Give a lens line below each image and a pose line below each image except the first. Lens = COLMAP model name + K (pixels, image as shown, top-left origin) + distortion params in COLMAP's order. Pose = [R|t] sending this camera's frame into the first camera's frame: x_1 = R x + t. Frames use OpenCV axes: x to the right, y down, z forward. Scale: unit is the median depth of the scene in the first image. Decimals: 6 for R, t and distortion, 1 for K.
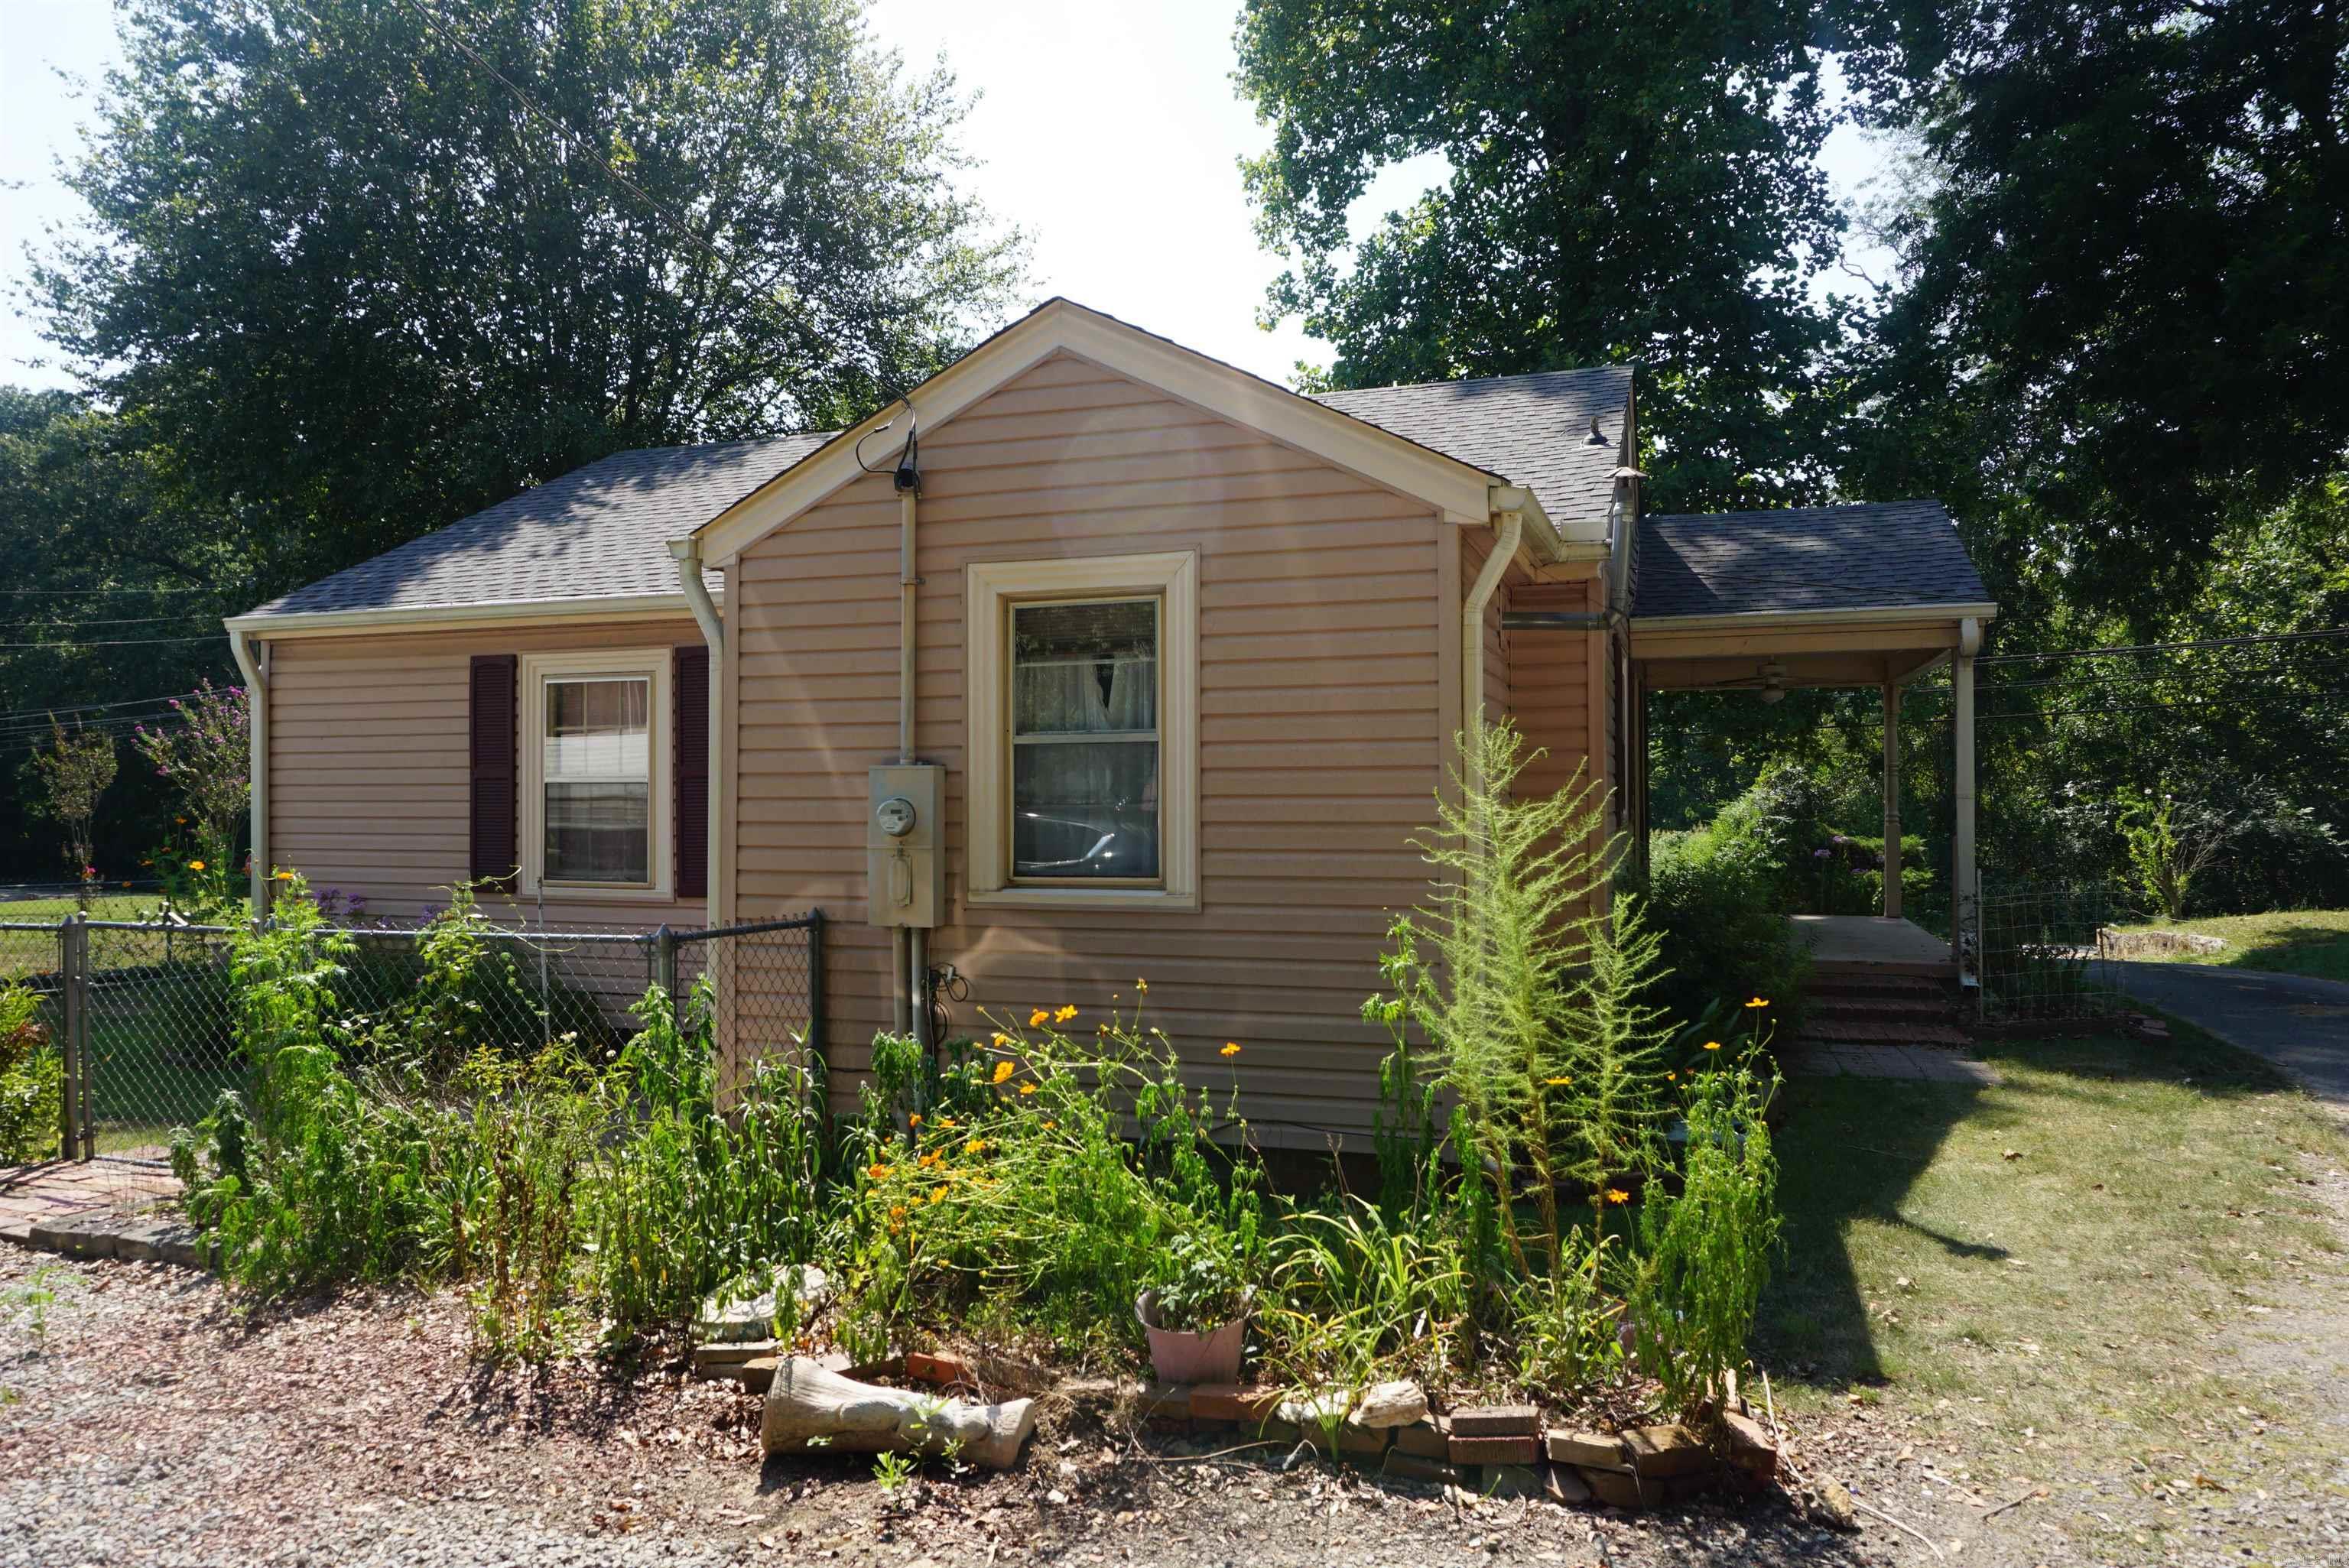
lens RADIAL K [[1558.8, 0, 1178.4], [0, 1558.8, 790.7], [0, 0, 1]] dist [-0.056449, 0.032741]
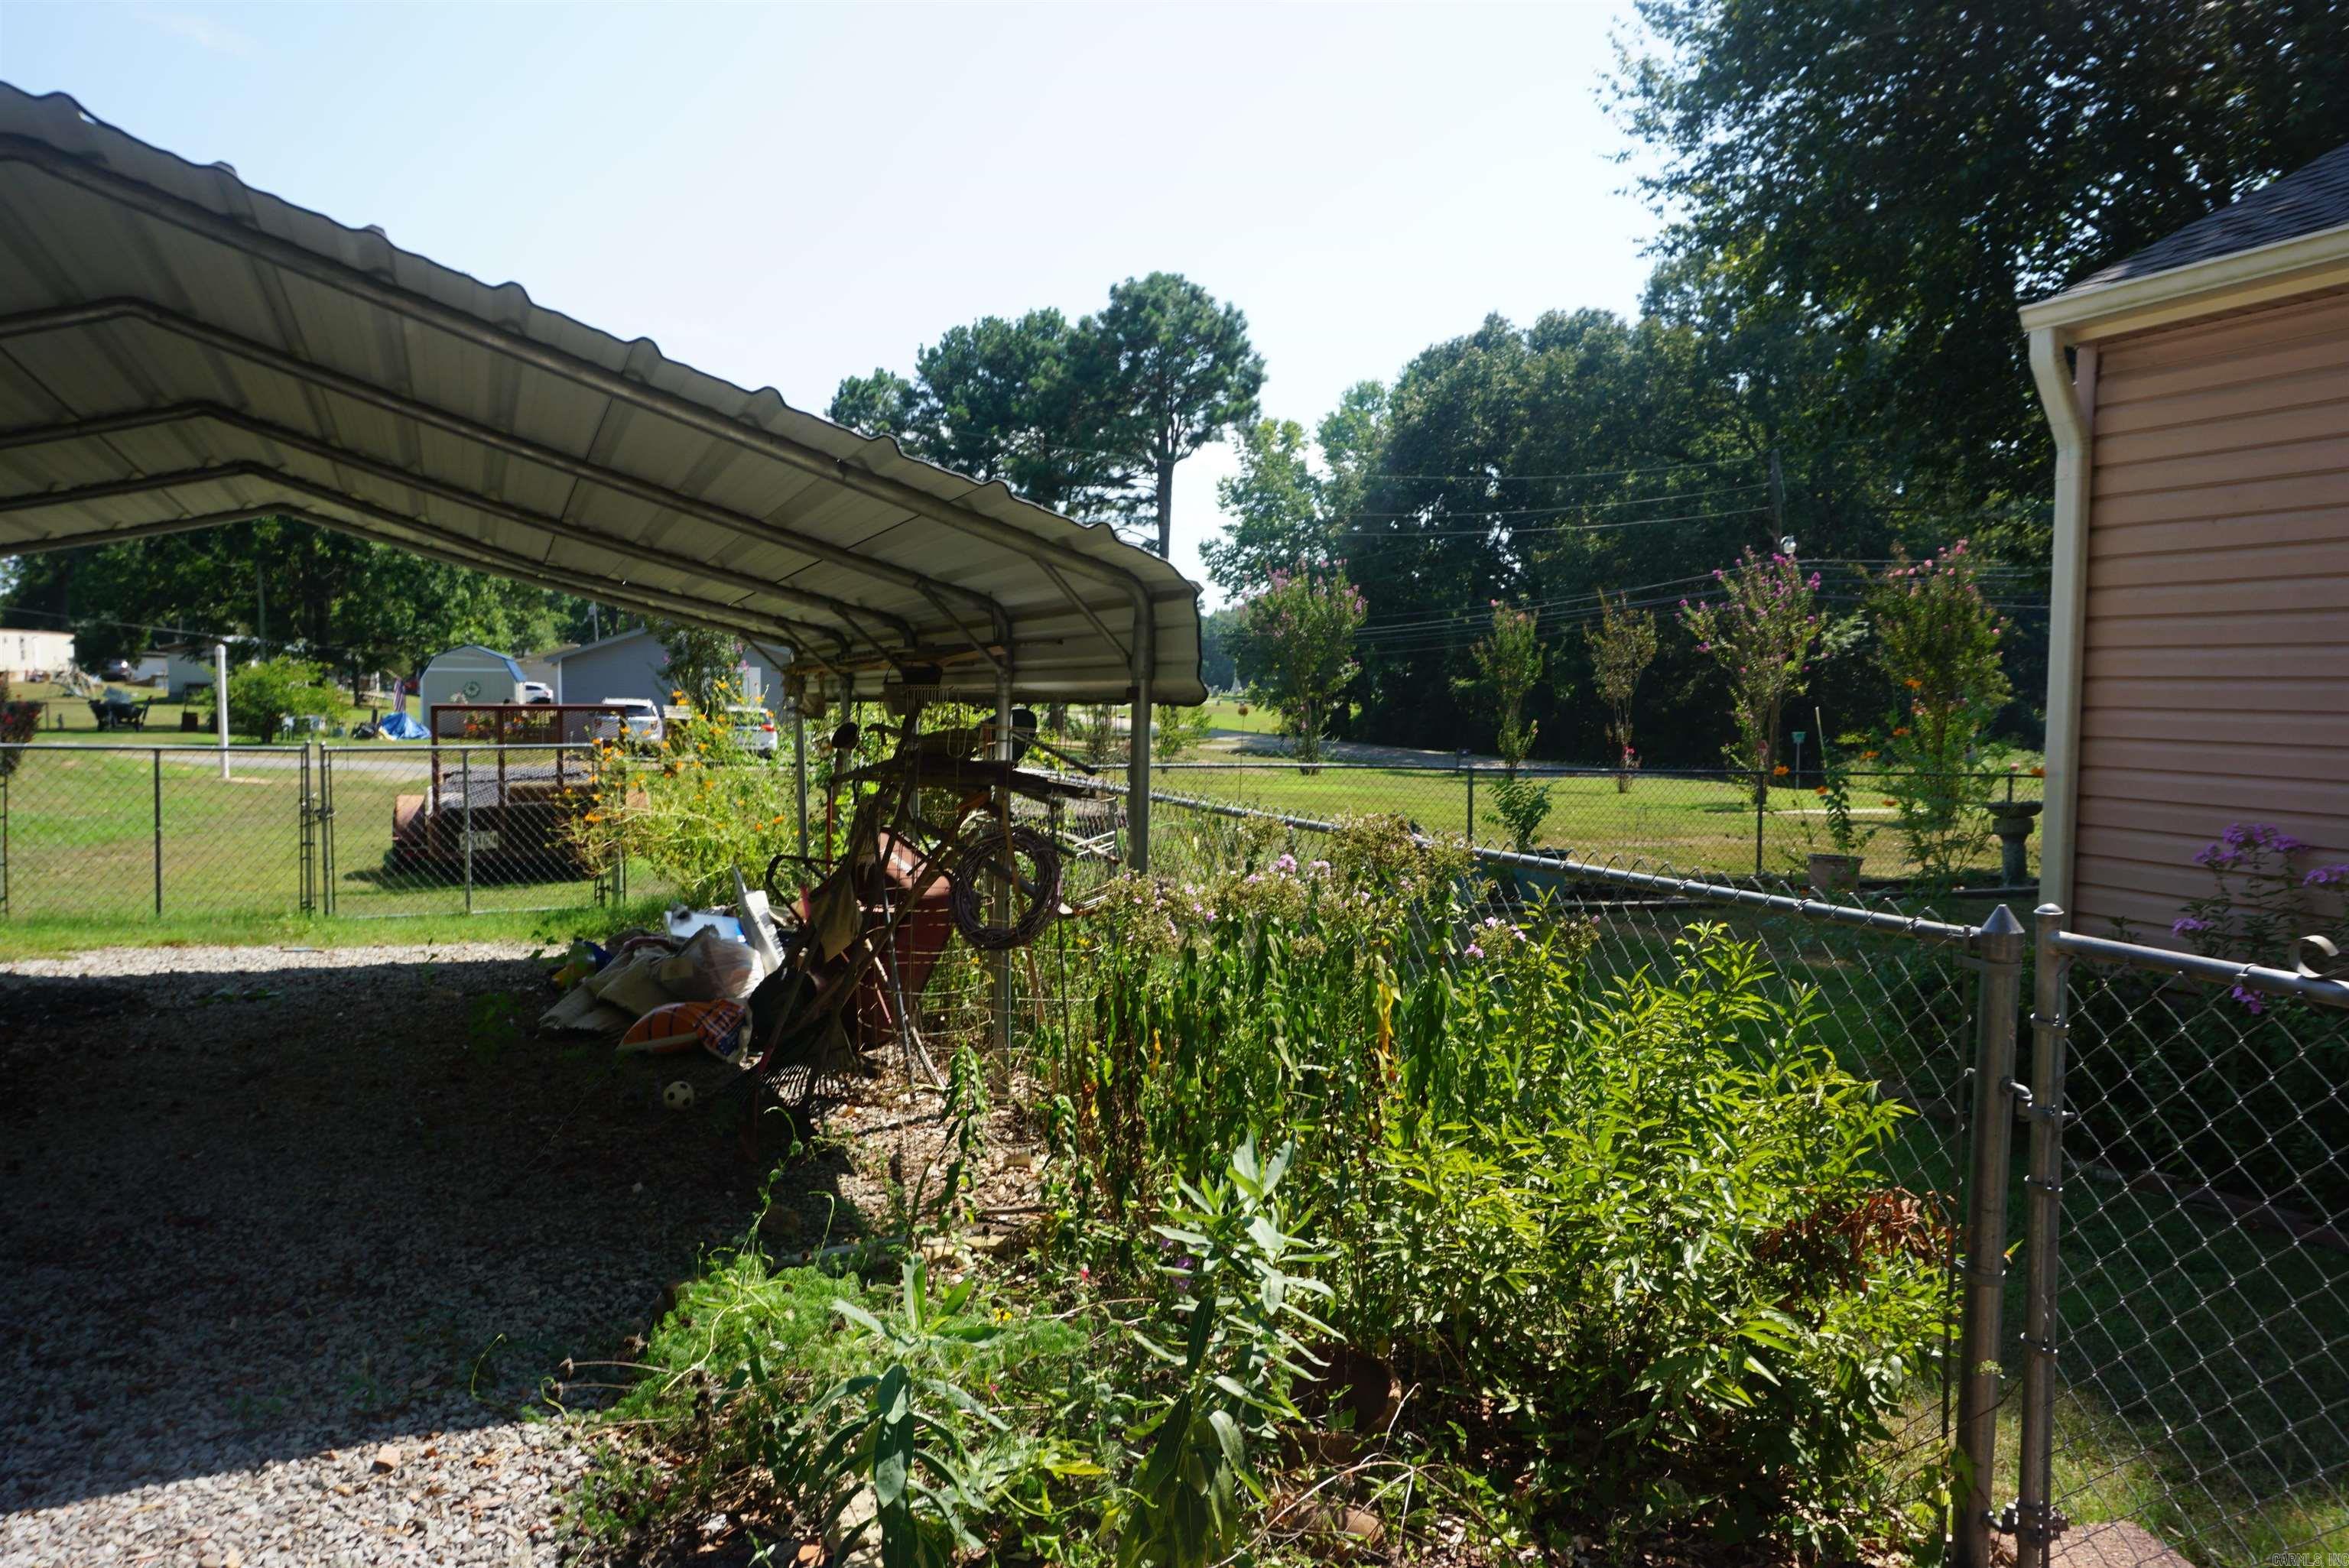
lens RADIAL K [[1575.8, 0, 1140.2], [0, 1575.8, 789.1], [0, 0, 1]] dist [-0.089433, 0.064422]
pose [[0.619444, 0.062664, -0.782536, -0.628130], [-0.007962, 0.997259, 0.073556, 0.026519], [0.785000, -0.039333, 0.618246, 0.701748]]
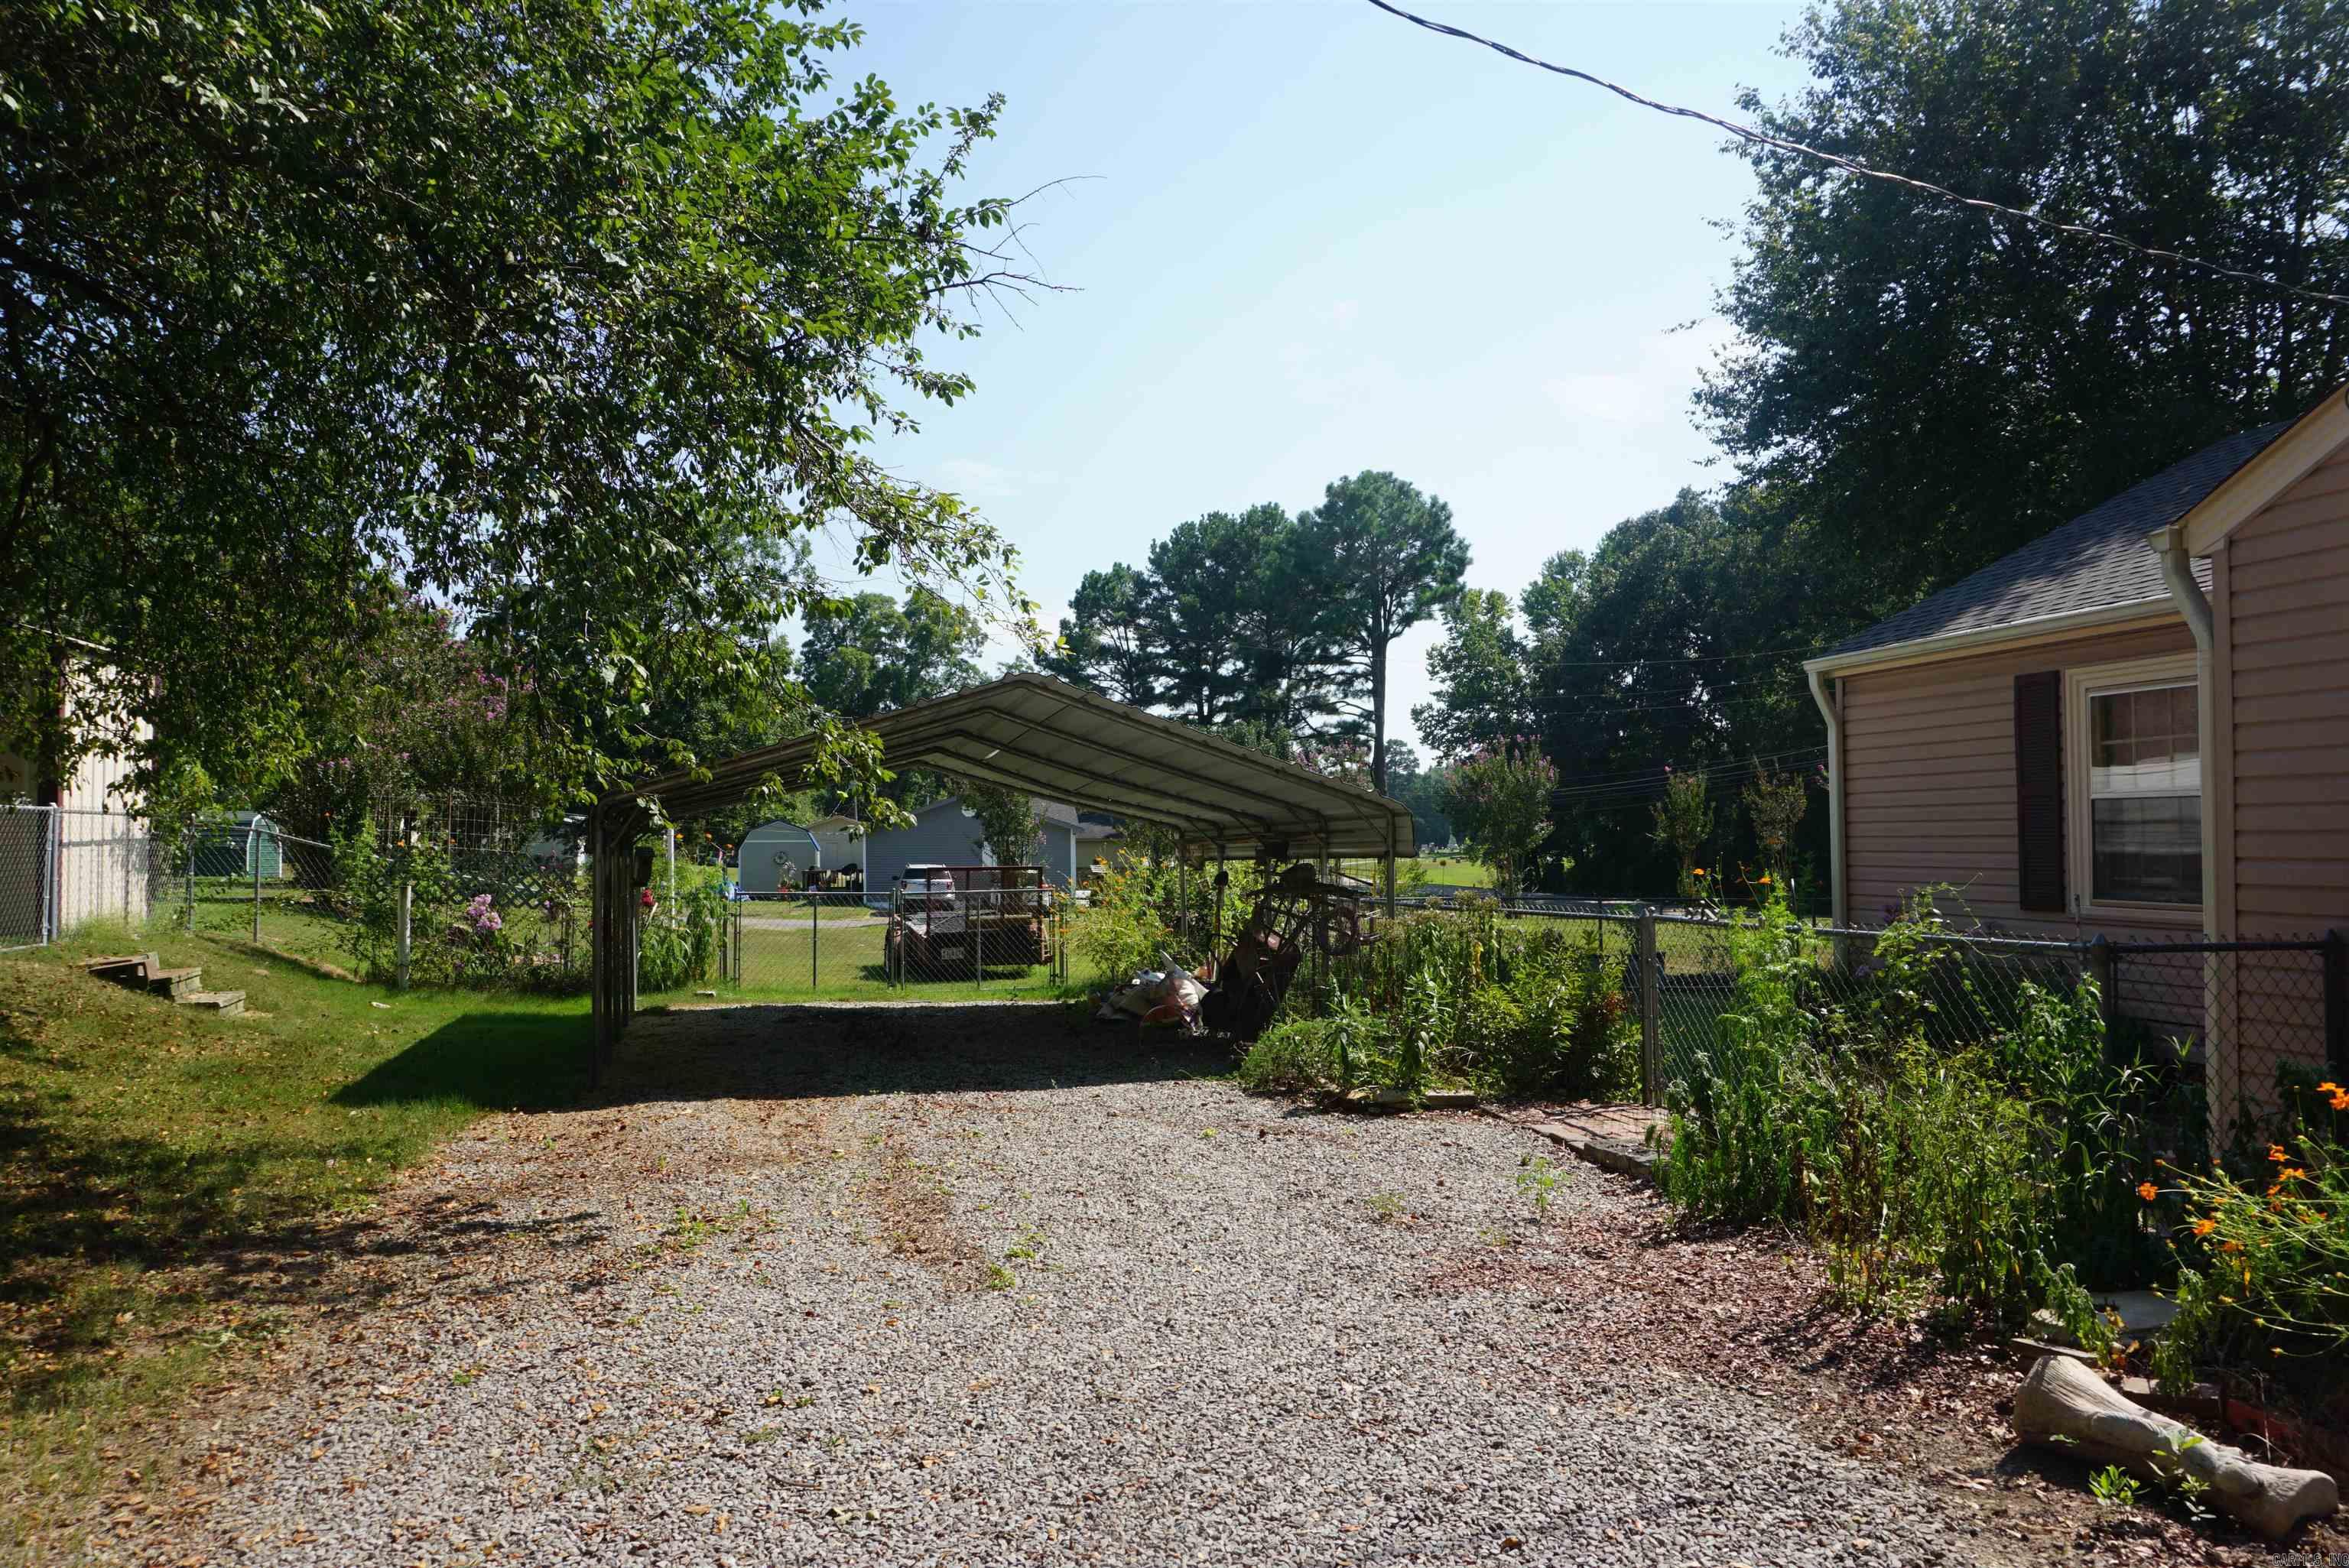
lens RADIAL K [[1558.8, 0, 1178.4], [0, 1558.8, 790.7], [0, 0, 1]] dist [-0.056449, 0.032741]
pose [[0.527713, -0.028900, -0.848931, 0.159081], [0.009966, 0.999563, -0.027833, 0.016055], [0.849364, 0.006228, 0.527771, 0.003892]]
